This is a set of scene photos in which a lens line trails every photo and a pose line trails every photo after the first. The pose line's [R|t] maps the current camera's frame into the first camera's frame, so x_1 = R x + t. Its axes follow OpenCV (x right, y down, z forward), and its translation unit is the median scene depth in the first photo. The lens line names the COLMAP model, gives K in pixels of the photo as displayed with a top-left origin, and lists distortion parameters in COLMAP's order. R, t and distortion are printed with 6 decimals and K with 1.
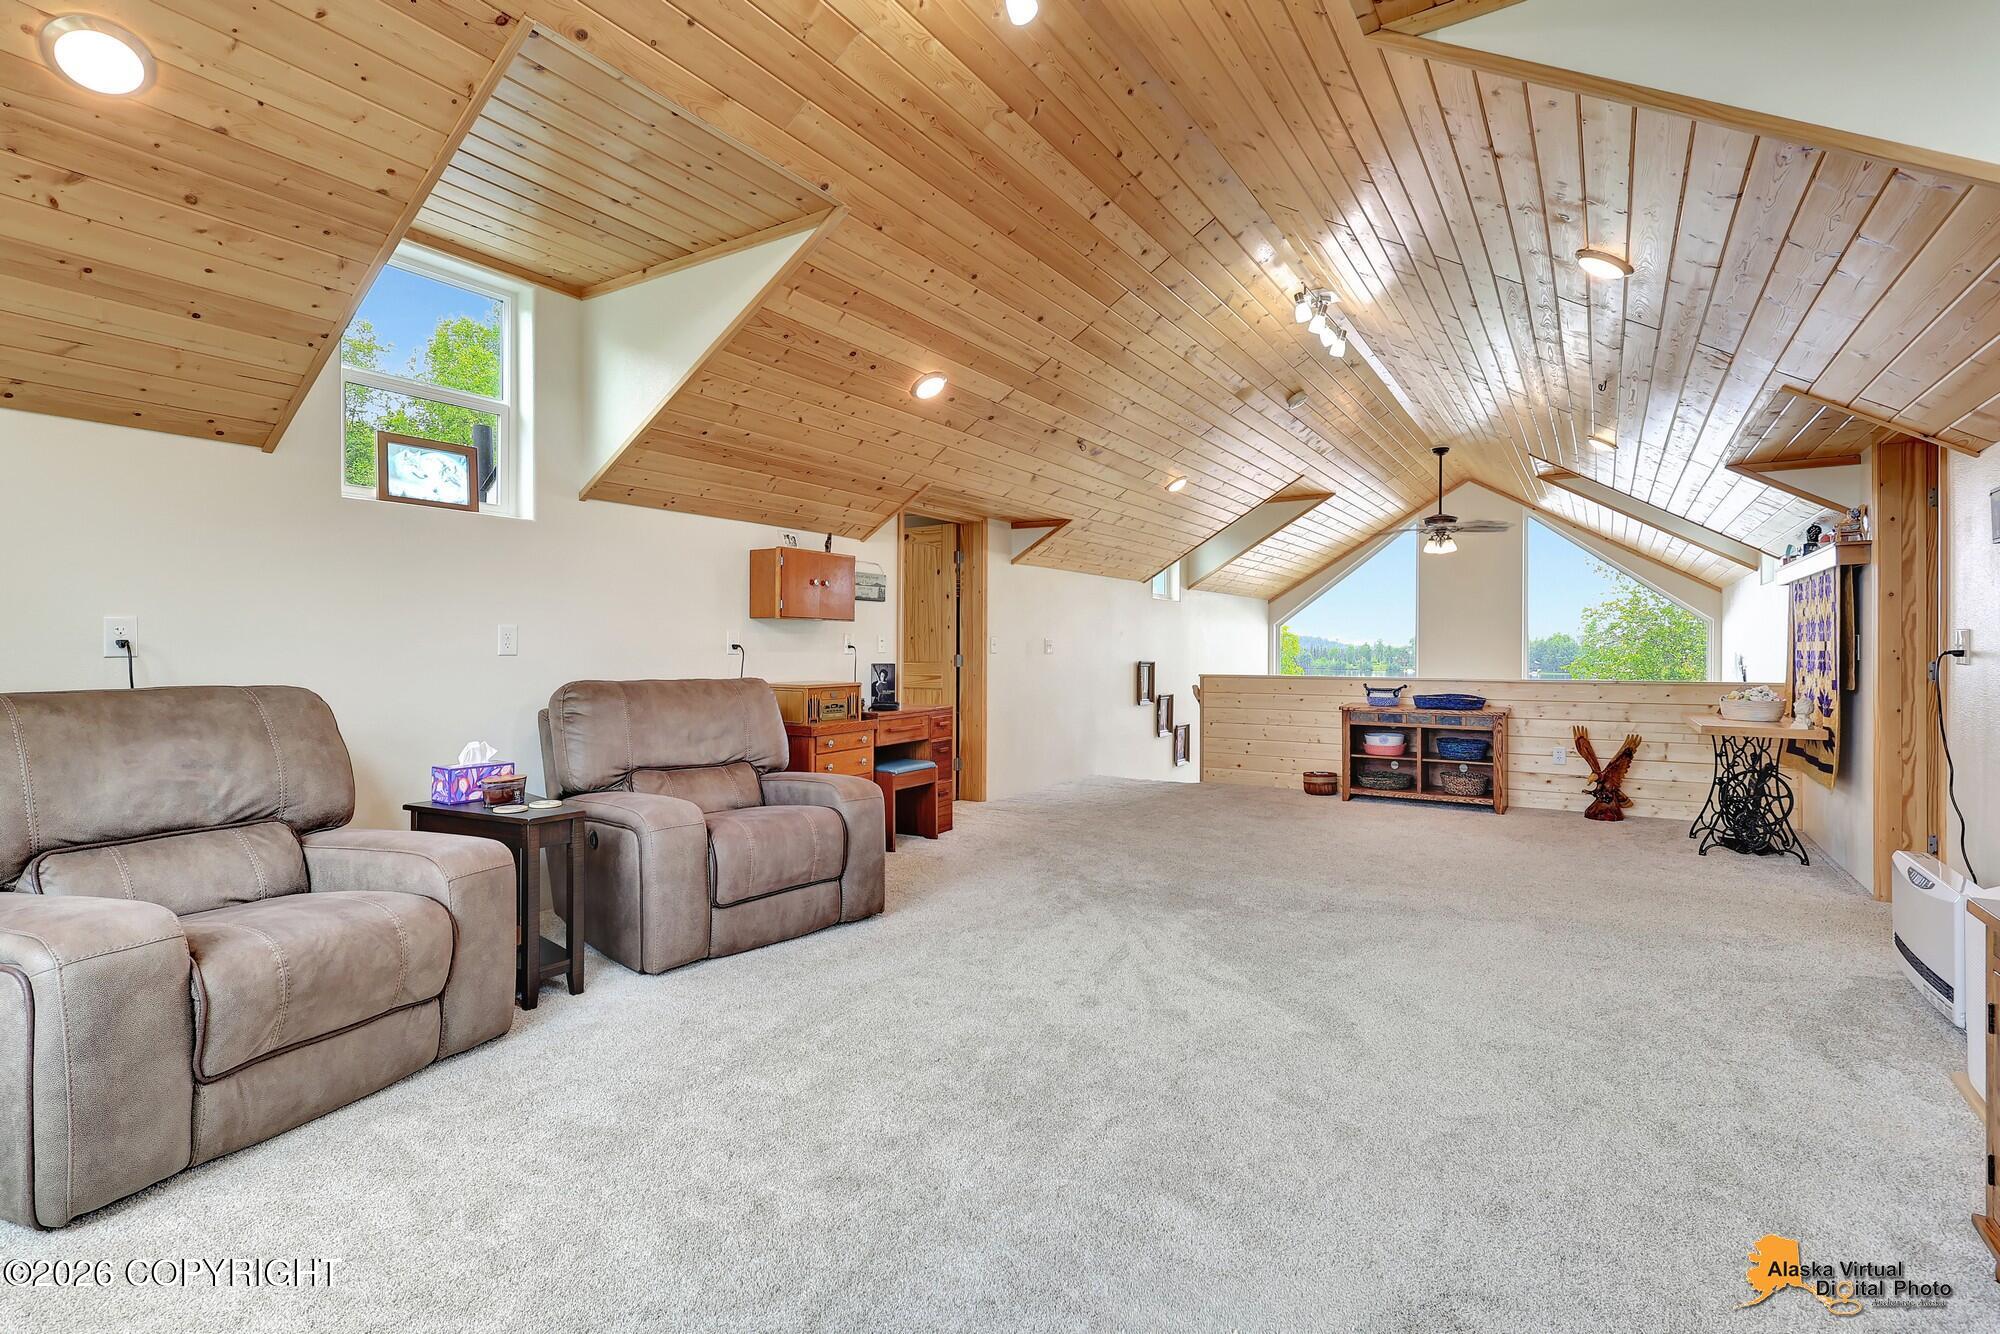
lens RADIAL K [[958.8, 0, 997.5], [0, 958.8, 655.3], [0, 0, 1]] dist [-0.002153, -0.000036]
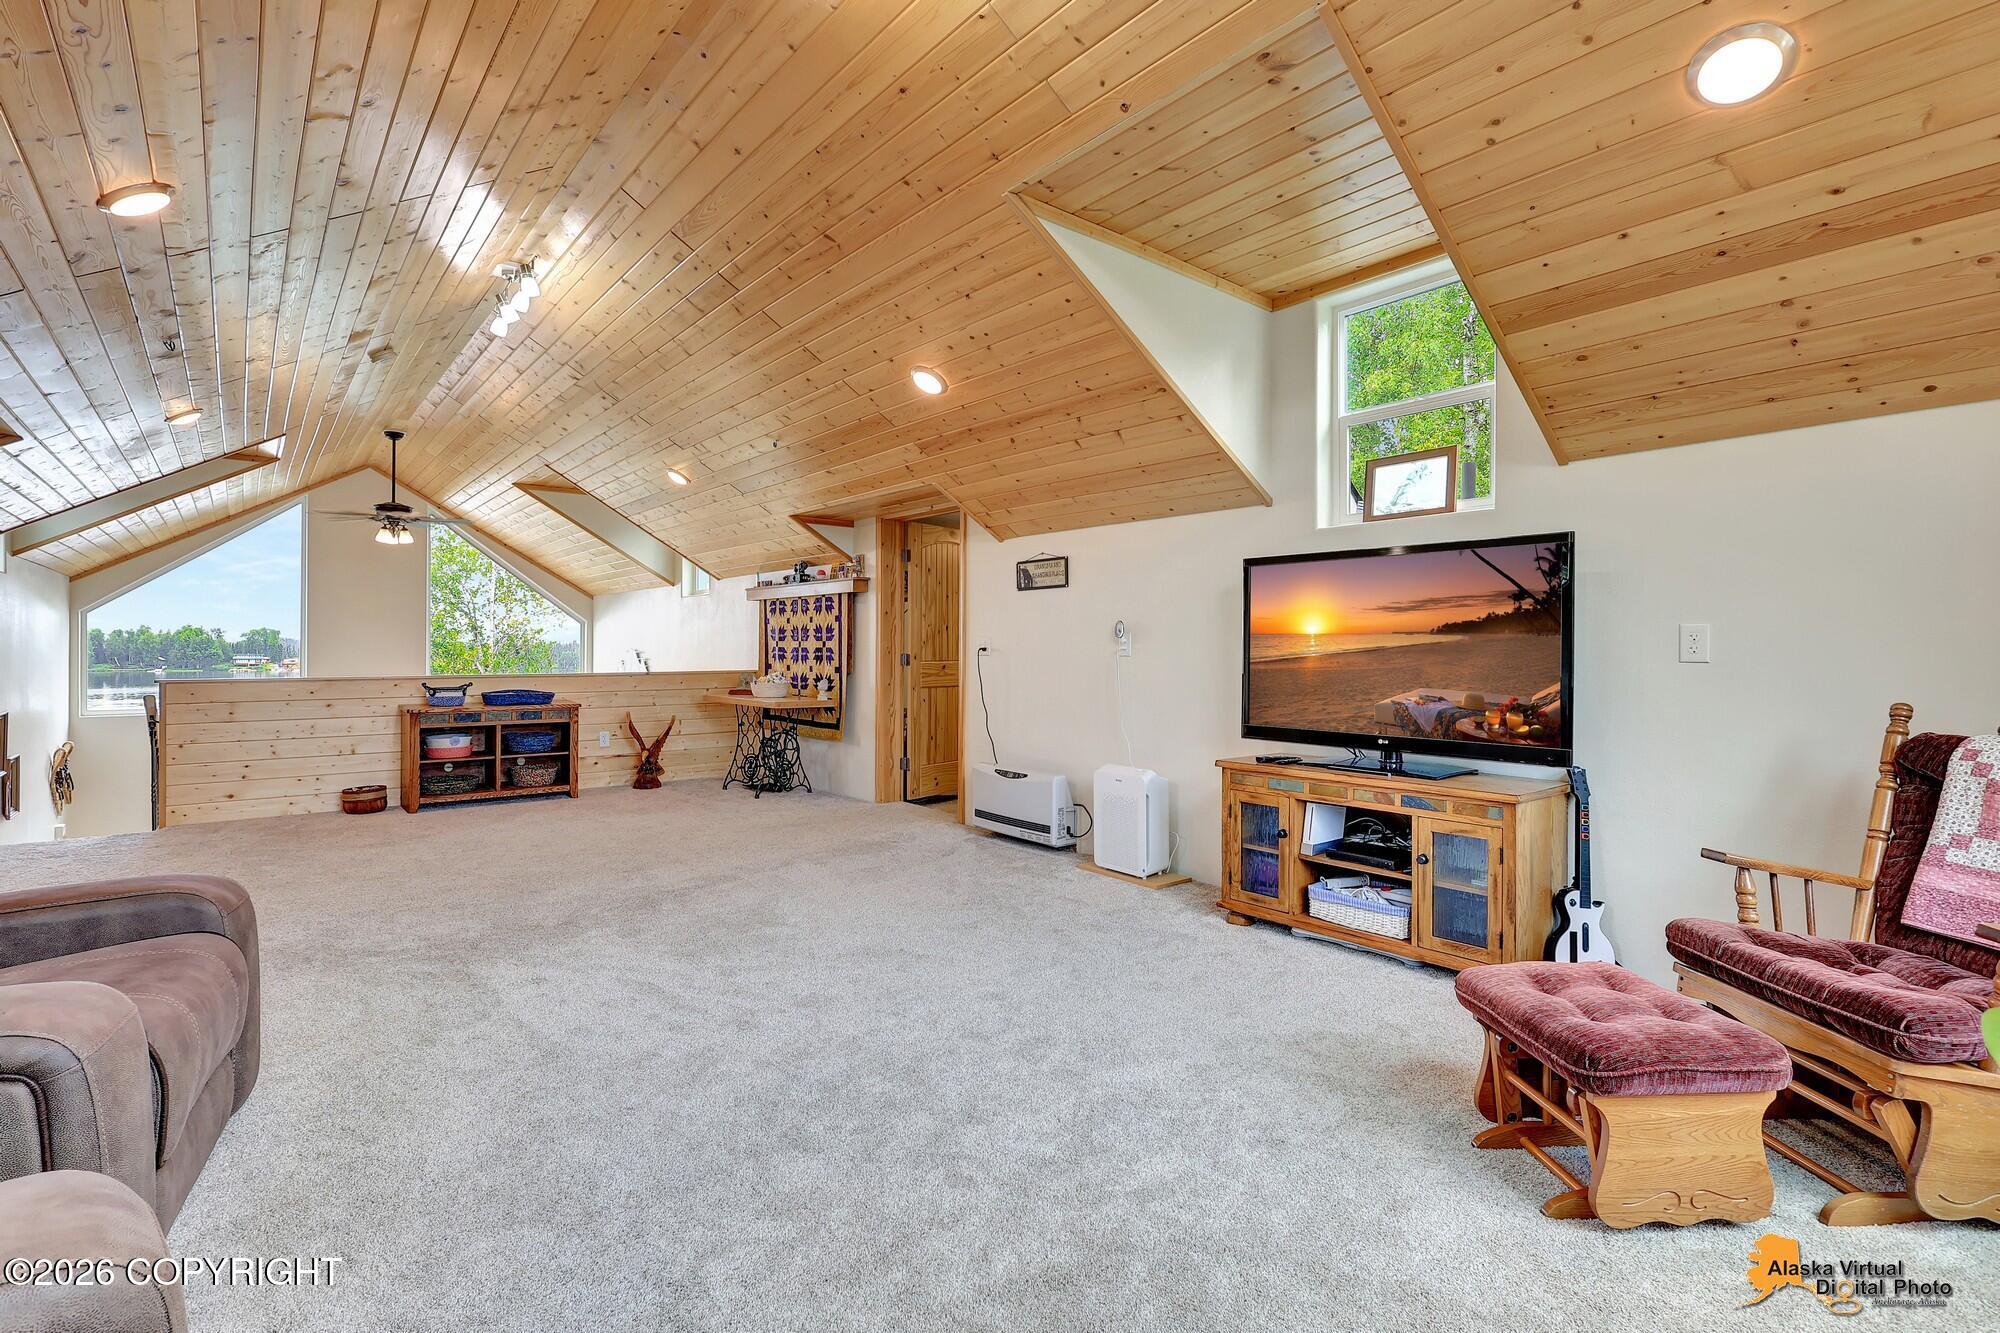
lens RADIAL K [[914.0, 0, 997.5], [0, 914.0, 658.3], [0, 0, 1]] dist [0.002990, 0.000357]
pose [[0.304752, -0.012287, 0.952352, -0.302839], [0.002809, 0.999924, 0.012002, -0.003527], [-0.952428, -0.000982, 0.304763, 0.218839]]
